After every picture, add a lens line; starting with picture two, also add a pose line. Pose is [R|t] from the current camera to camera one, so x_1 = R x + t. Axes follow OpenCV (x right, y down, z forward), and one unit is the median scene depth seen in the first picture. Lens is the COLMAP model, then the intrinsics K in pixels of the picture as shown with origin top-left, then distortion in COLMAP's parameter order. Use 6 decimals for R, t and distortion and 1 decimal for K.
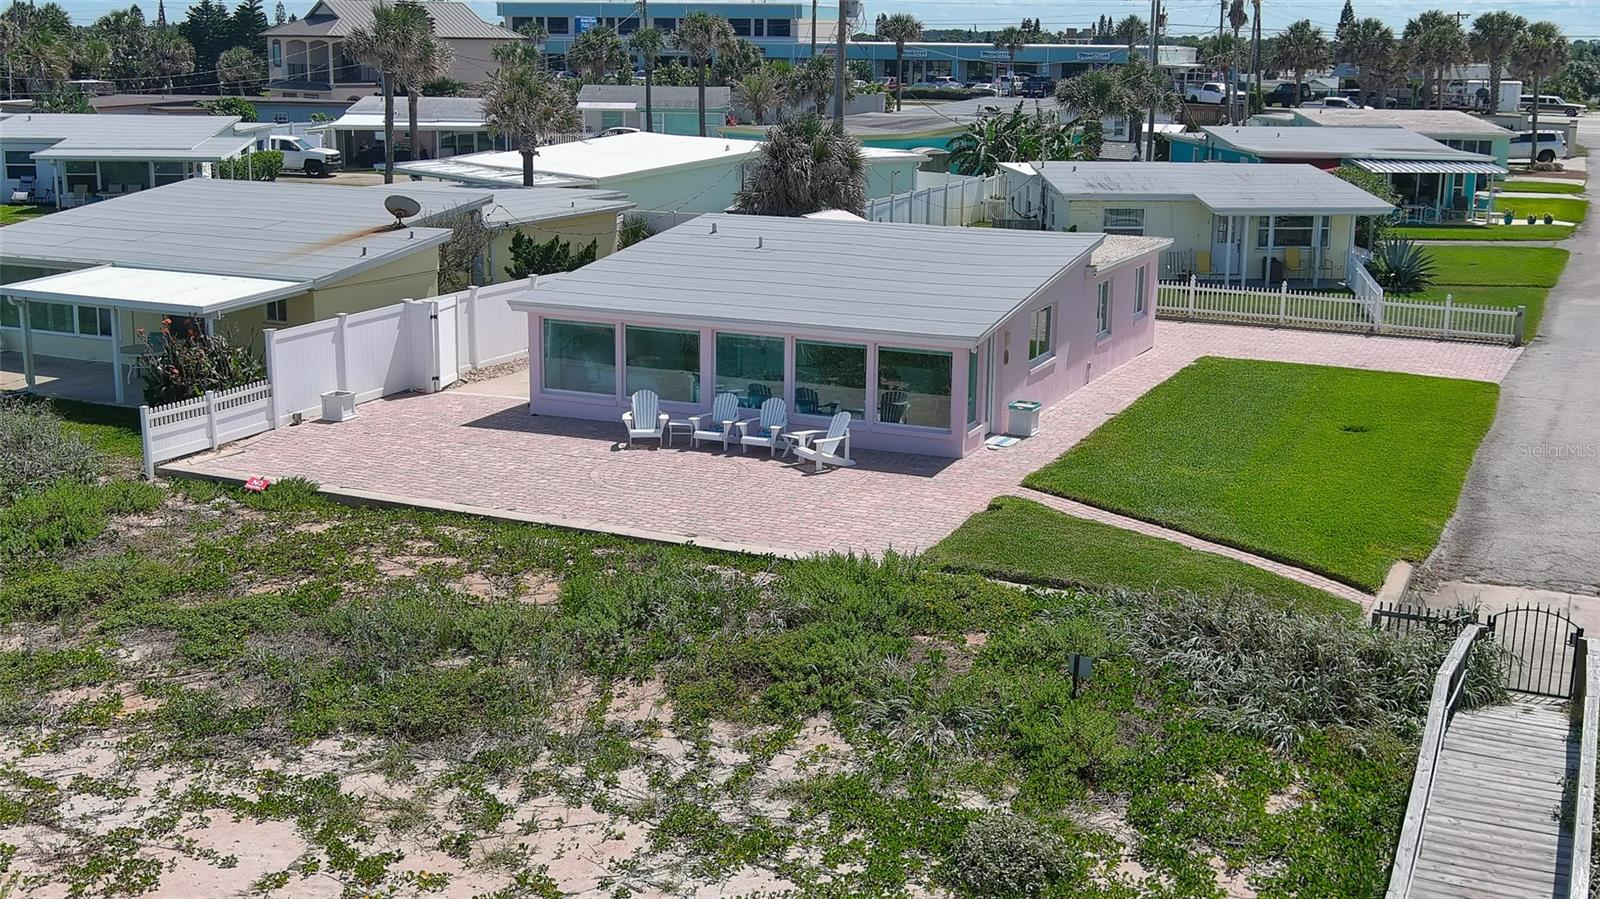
lens RADIAL K [[1864.3, 0, 800.0], [0, 1864.3, 449.5], [0, 0, 1]] dist [0.032960, -0.137251]
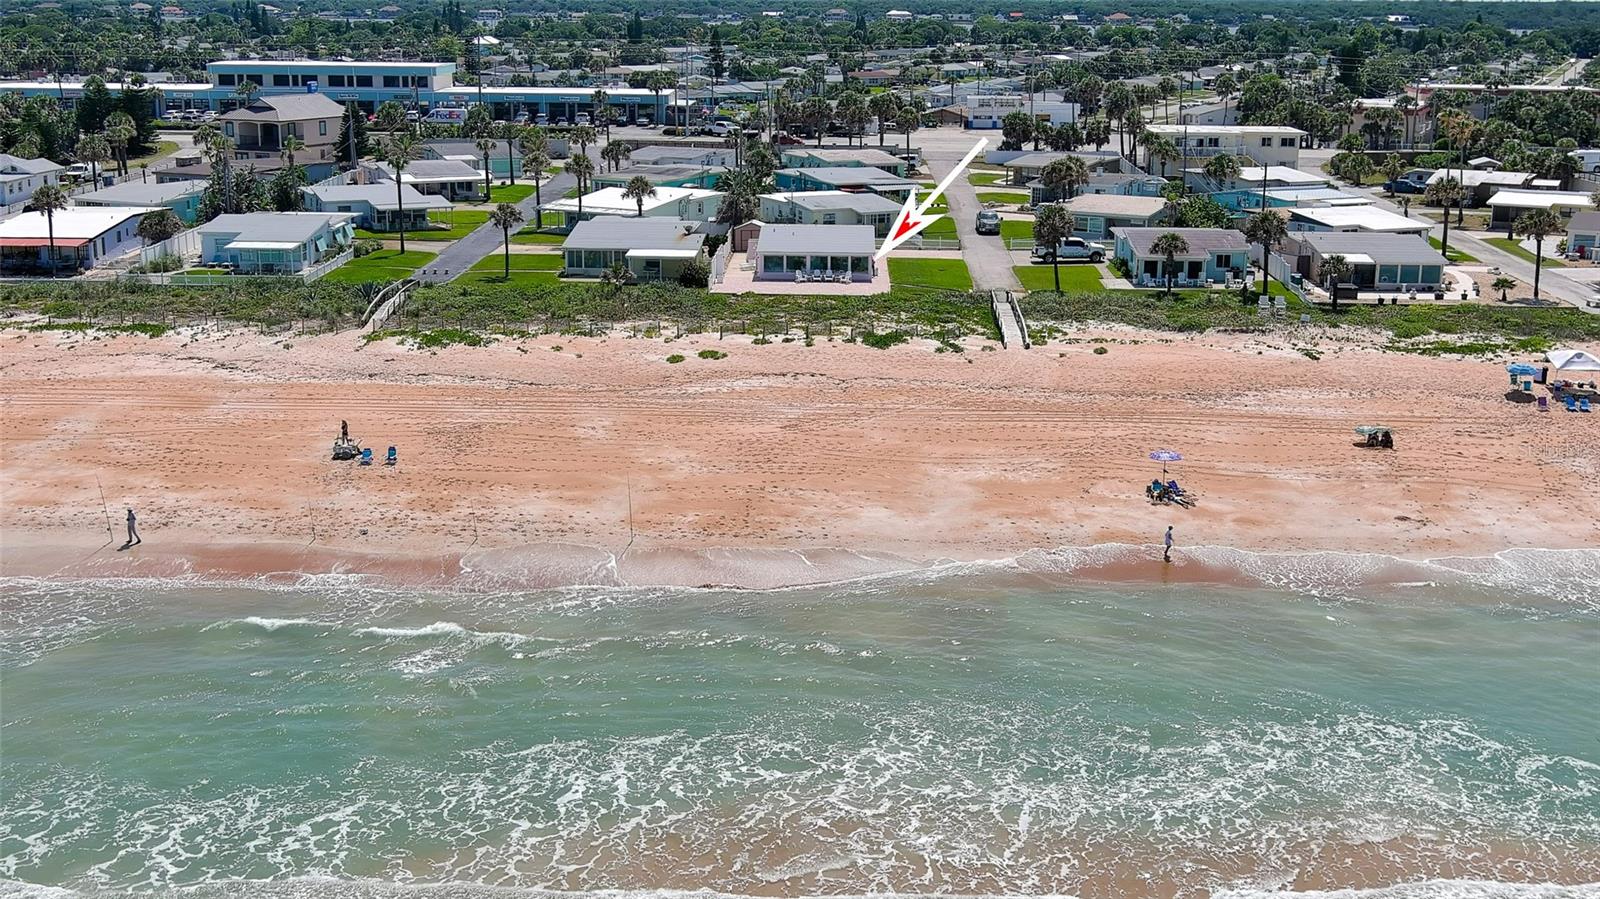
lens RADIAL K [[1864.3, 0, 800.0], [0, 1864.3, 449.5], [0, 0, 1]] dist [0.032960, -0.137251]
pose [[0.924936, -0.099896, 0.366761, -1.744838], [0.087980, 0.994911, 0.049111, 0.172252], [-0.369801, -0.013157, 0.929018, -3.096372]]
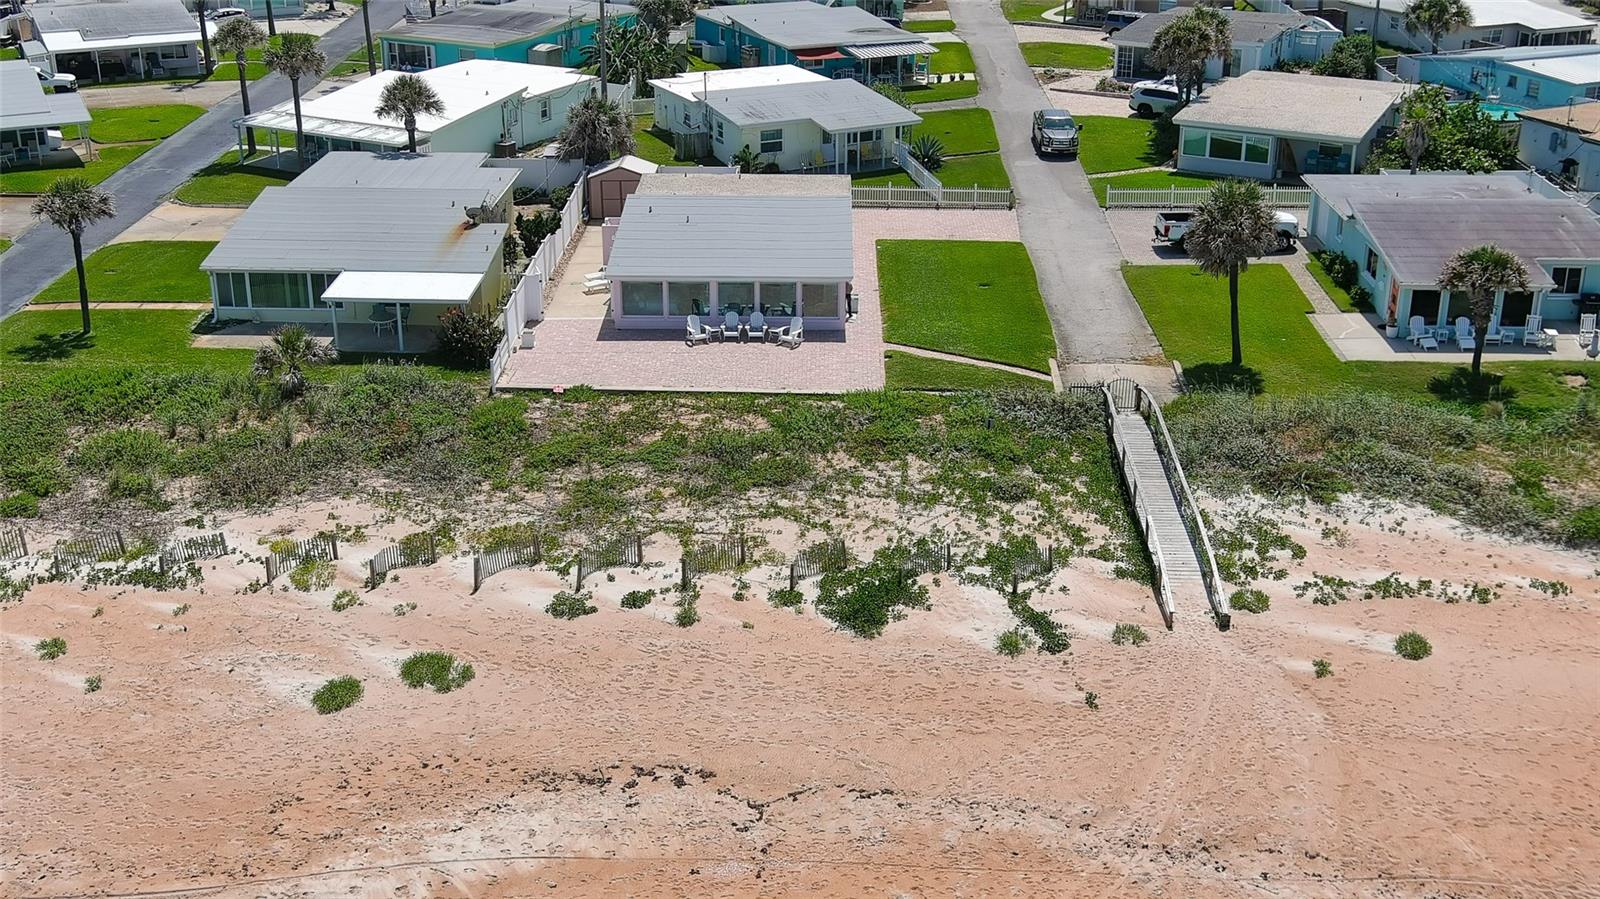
lens RADIAL K [[1864.3, 0, 800.0], [0, 1864.3, 449.5], [0, 0, 1]] dist [0.032960, -0.137251]
pose [[0.921843, -0.158129, 0.353836, -0.750064], [0.095958, 0.977676, 0.186925, -0.268649], [-0.375495, -0.138362, 0.916438, -1.001957]]
